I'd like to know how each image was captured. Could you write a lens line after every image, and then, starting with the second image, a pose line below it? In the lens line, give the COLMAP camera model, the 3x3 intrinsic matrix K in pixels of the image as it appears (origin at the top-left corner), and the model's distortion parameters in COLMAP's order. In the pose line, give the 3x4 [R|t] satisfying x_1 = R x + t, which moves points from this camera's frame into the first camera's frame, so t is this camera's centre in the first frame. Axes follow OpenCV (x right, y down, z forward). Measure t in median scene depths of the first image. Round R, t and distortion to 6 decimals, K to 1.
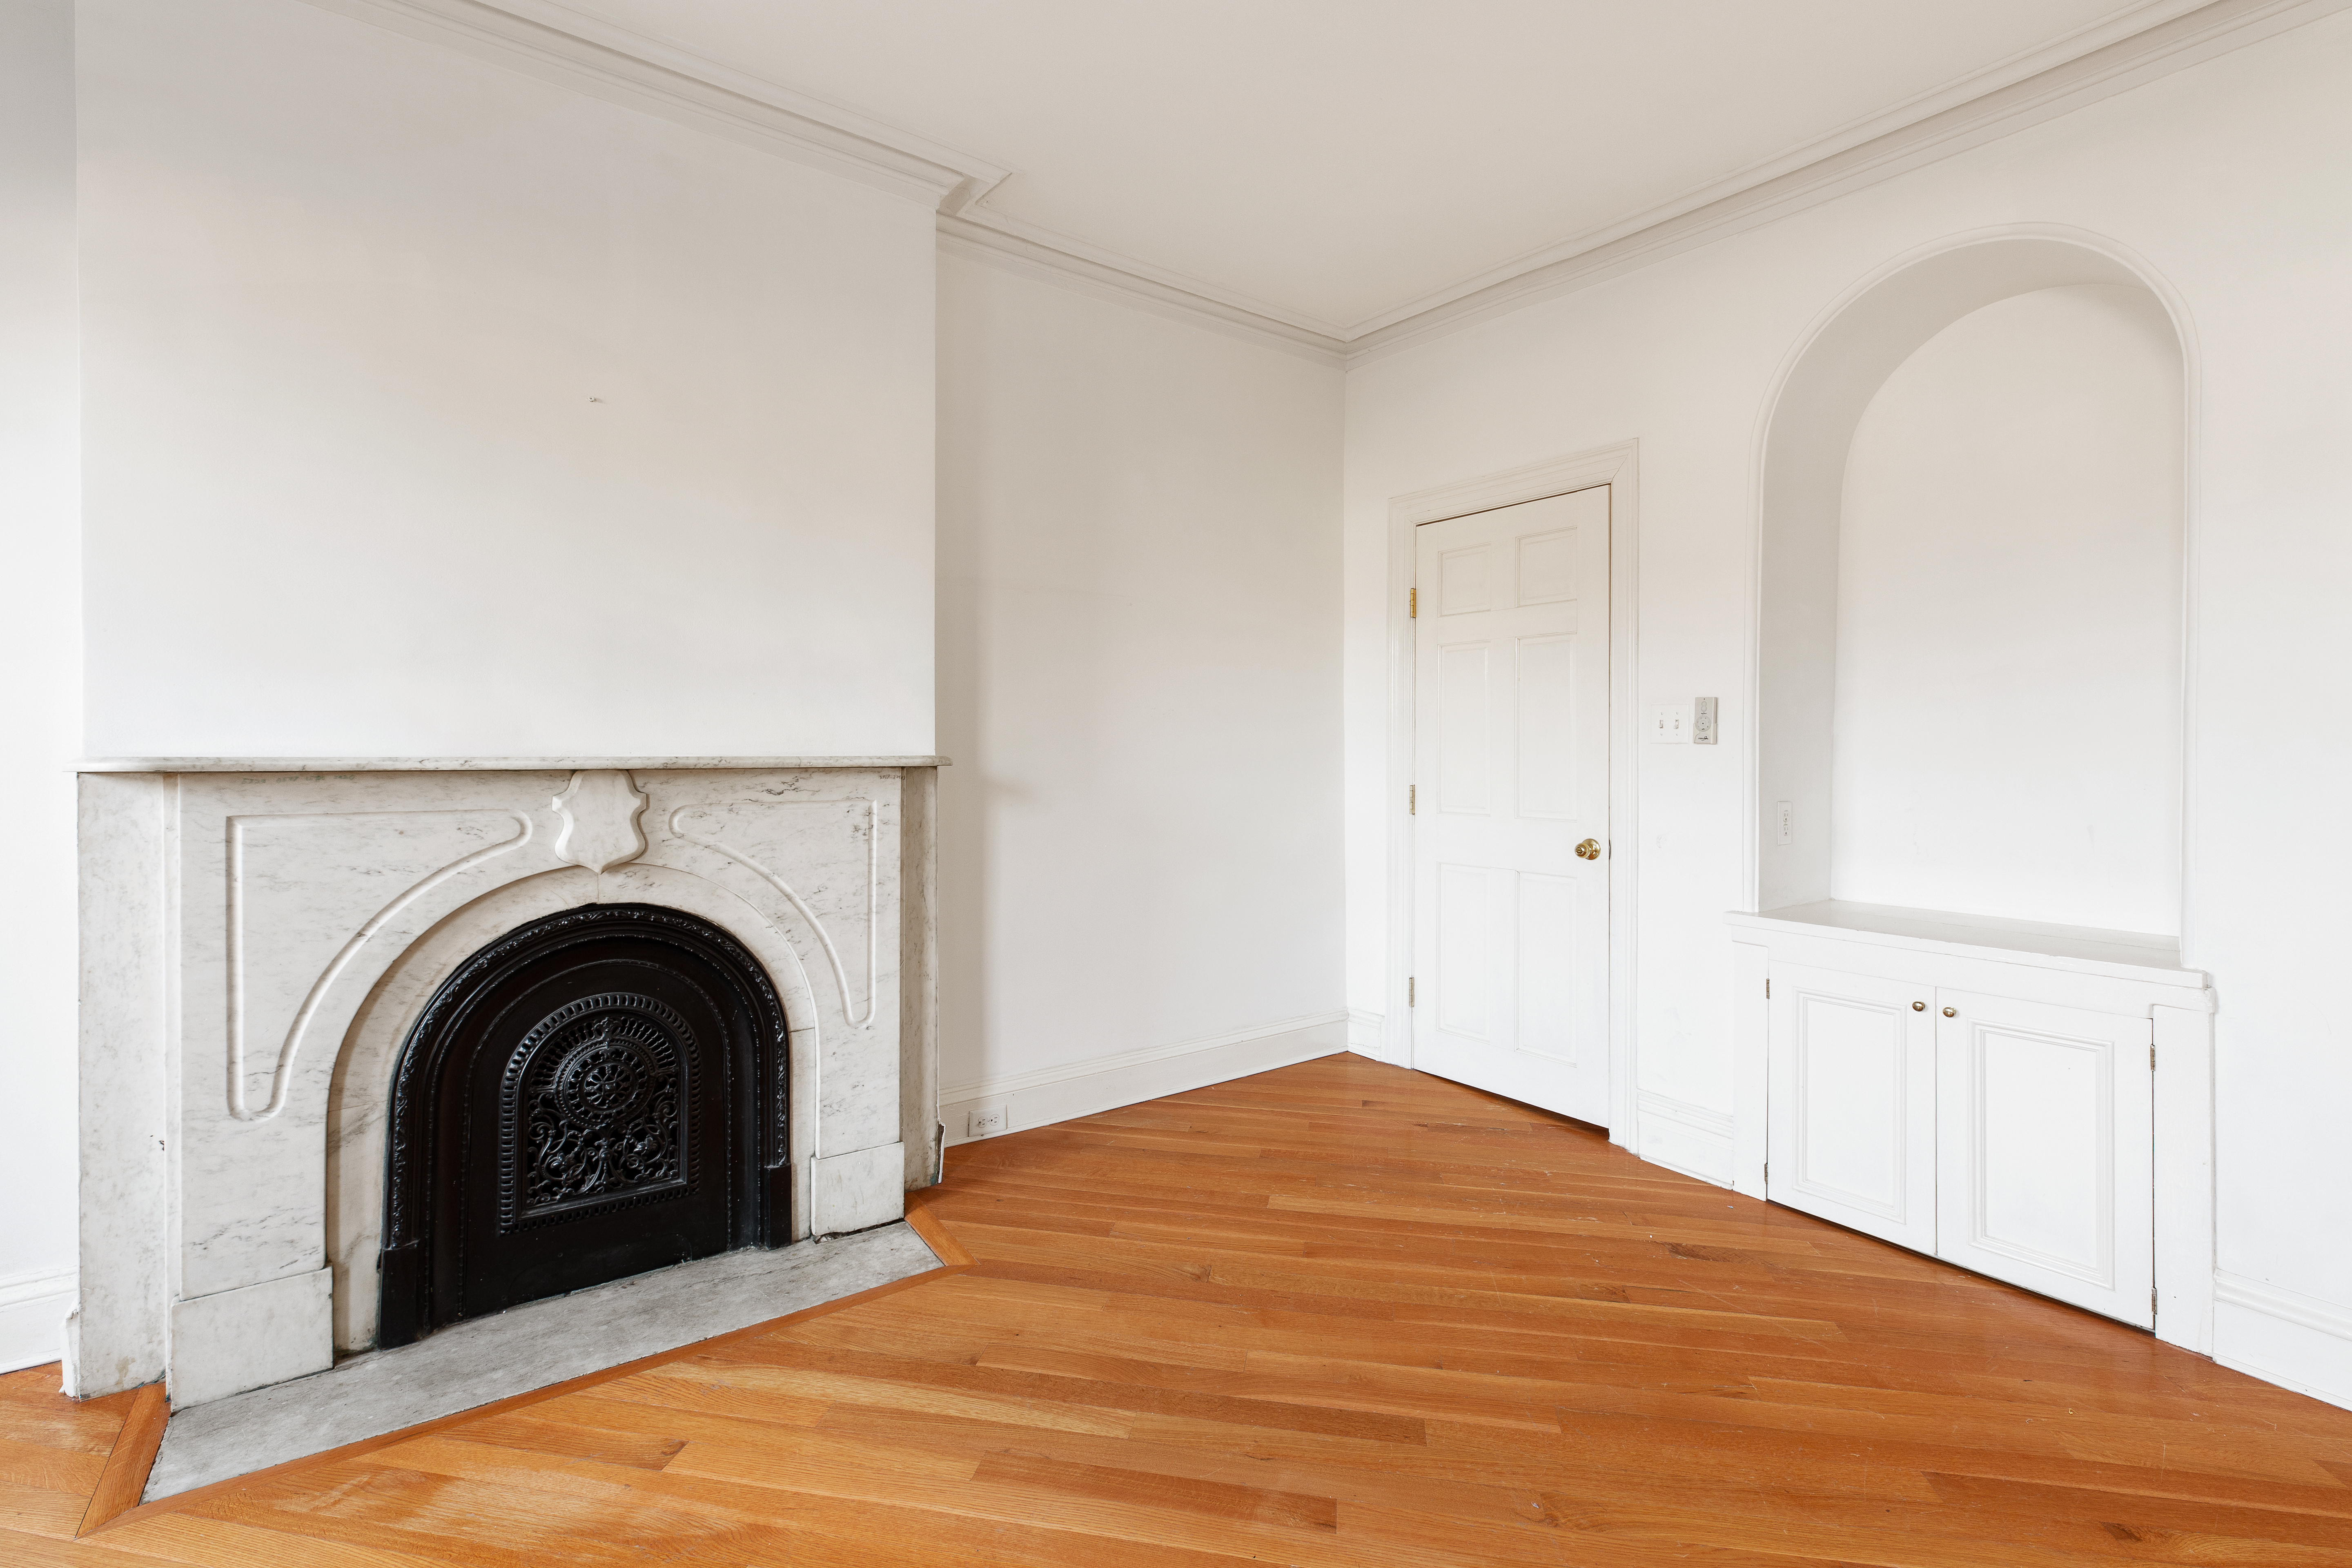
lens RADIAL K [[1055.5, 0, 1173.0], [0, 1055.5, 750.7], [0, 0, 1]] dist [-0.000608, -0.000030]
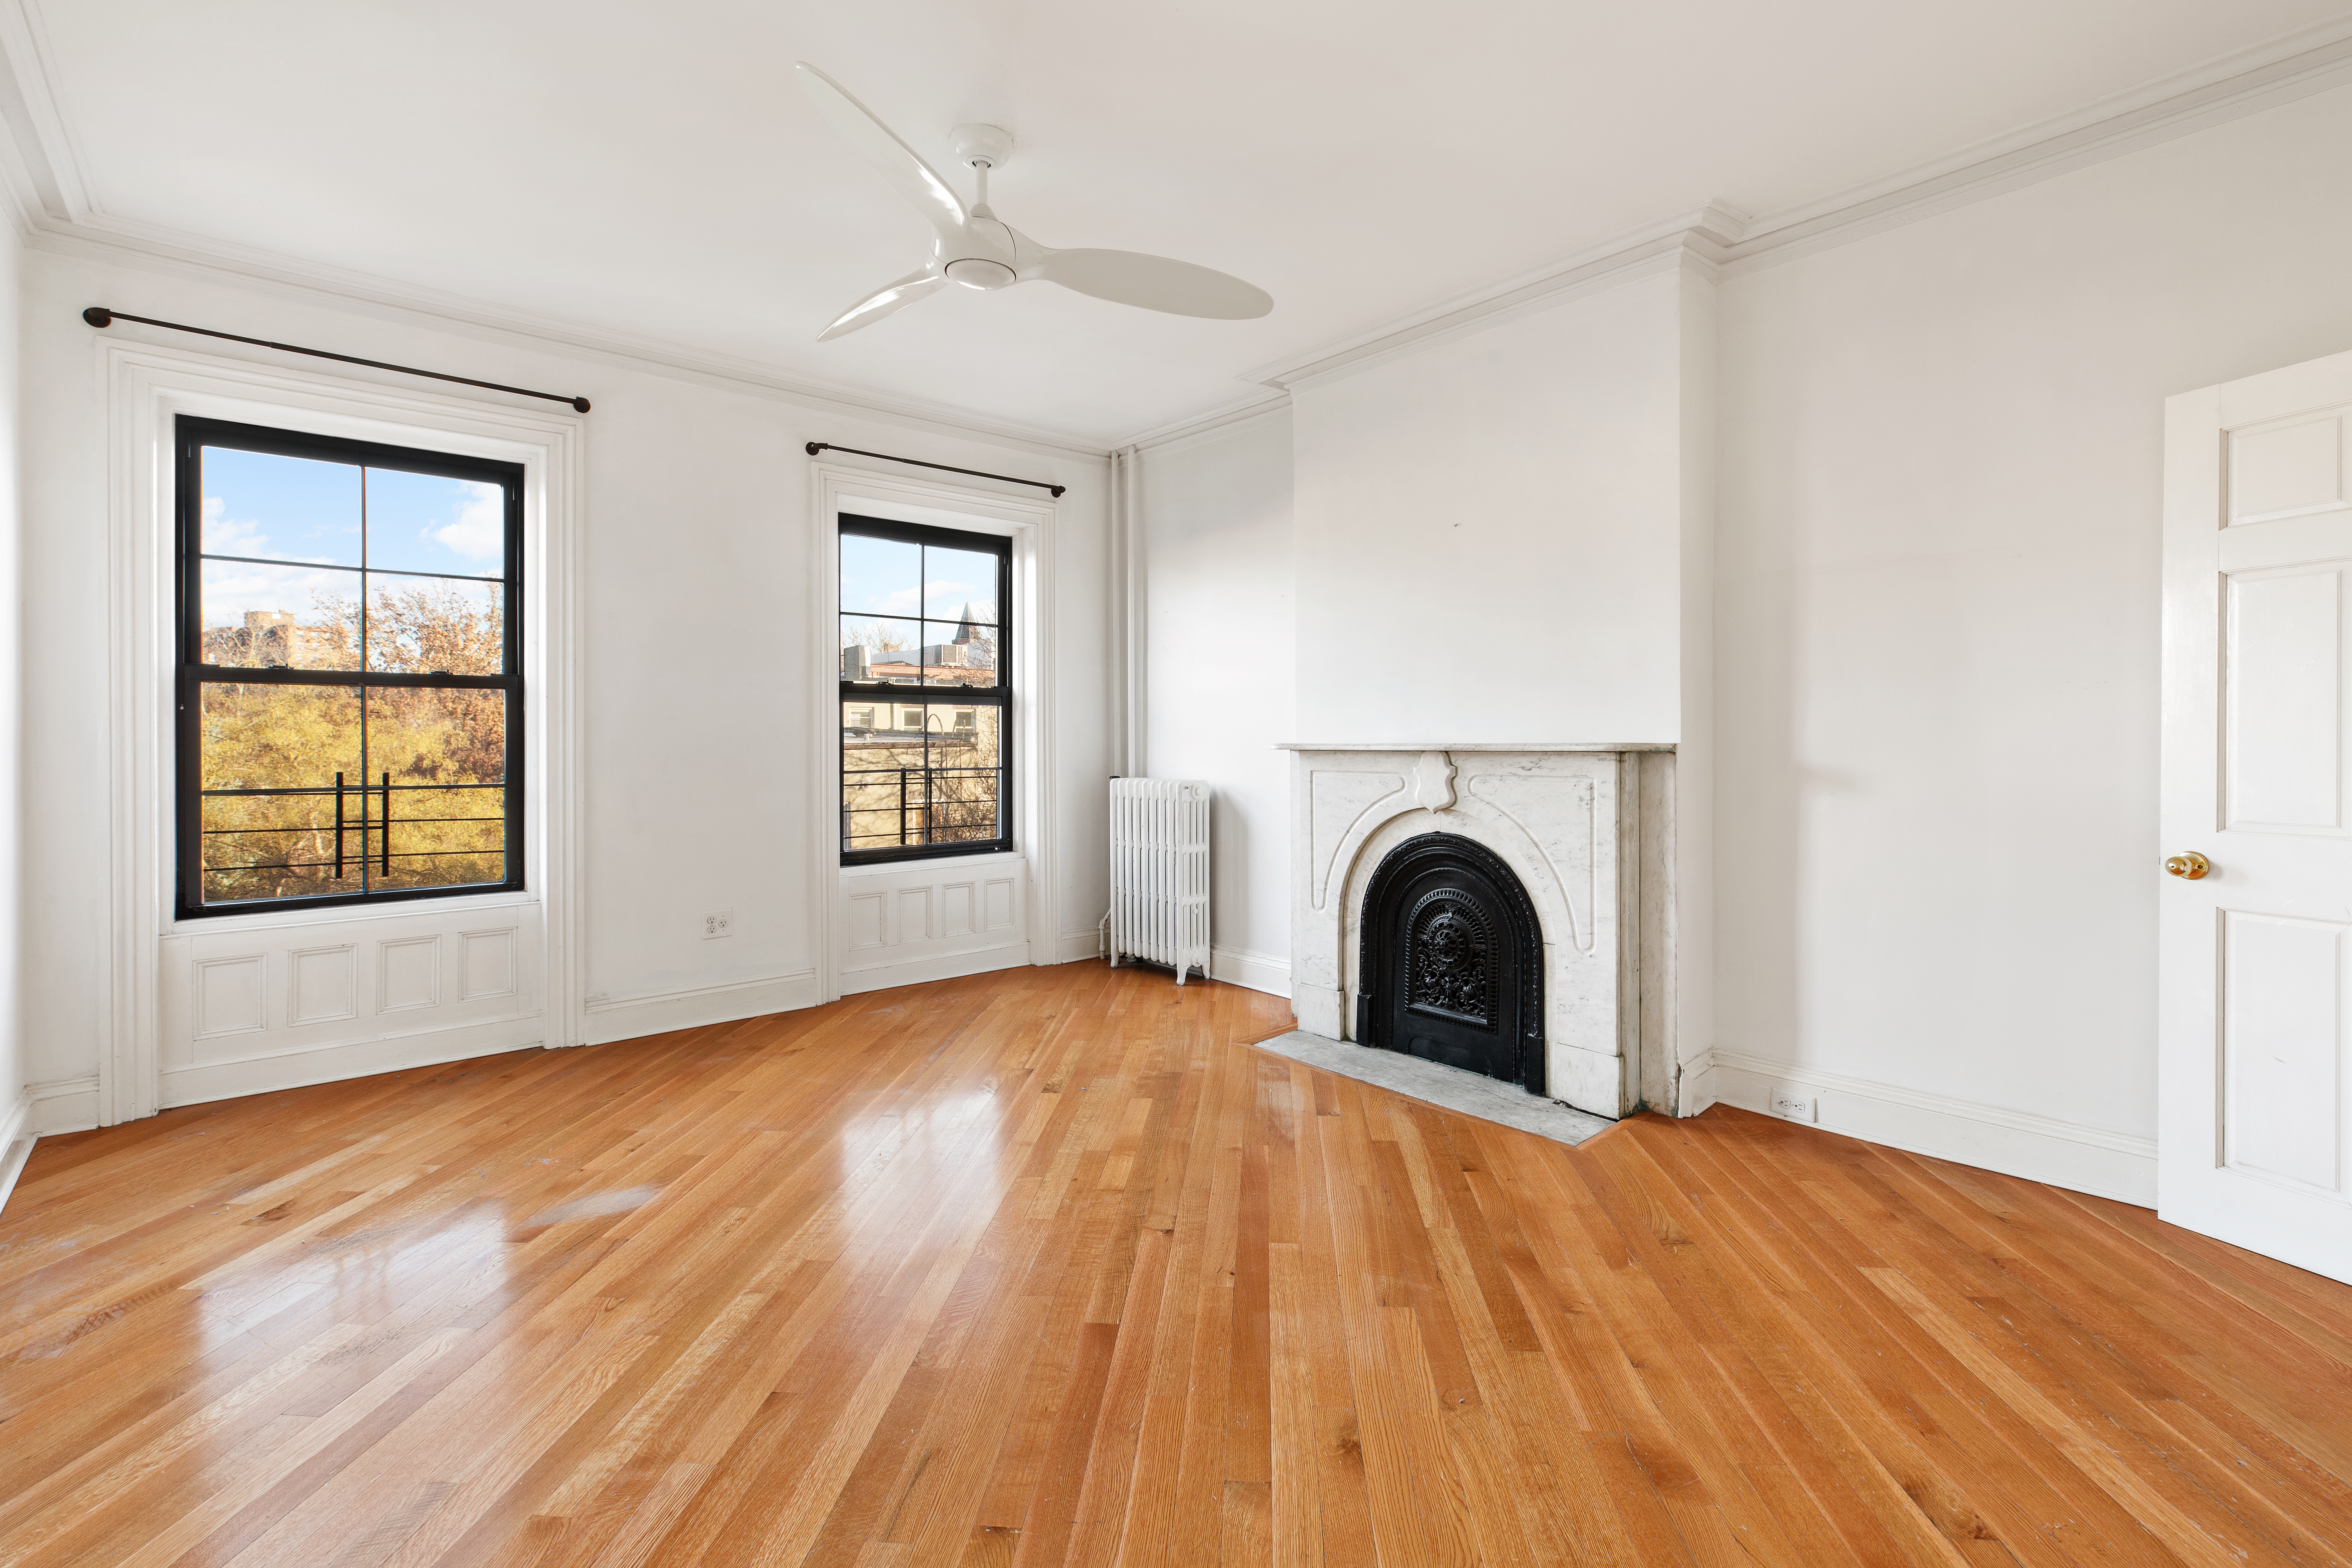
lens RADIAL K [[1055.5, 0, 1173.0], [0, 1055.5, 750.7], [0, 0, 1]] dist [-0.000608, -0.000030]
pose [[0.087122, 0.004702, -0.996187, 1.037980], [-0.002036, 0.999988, 0.004542, 0.010399], [0.996196, 0.001632, 0.087131, 0.425654]]
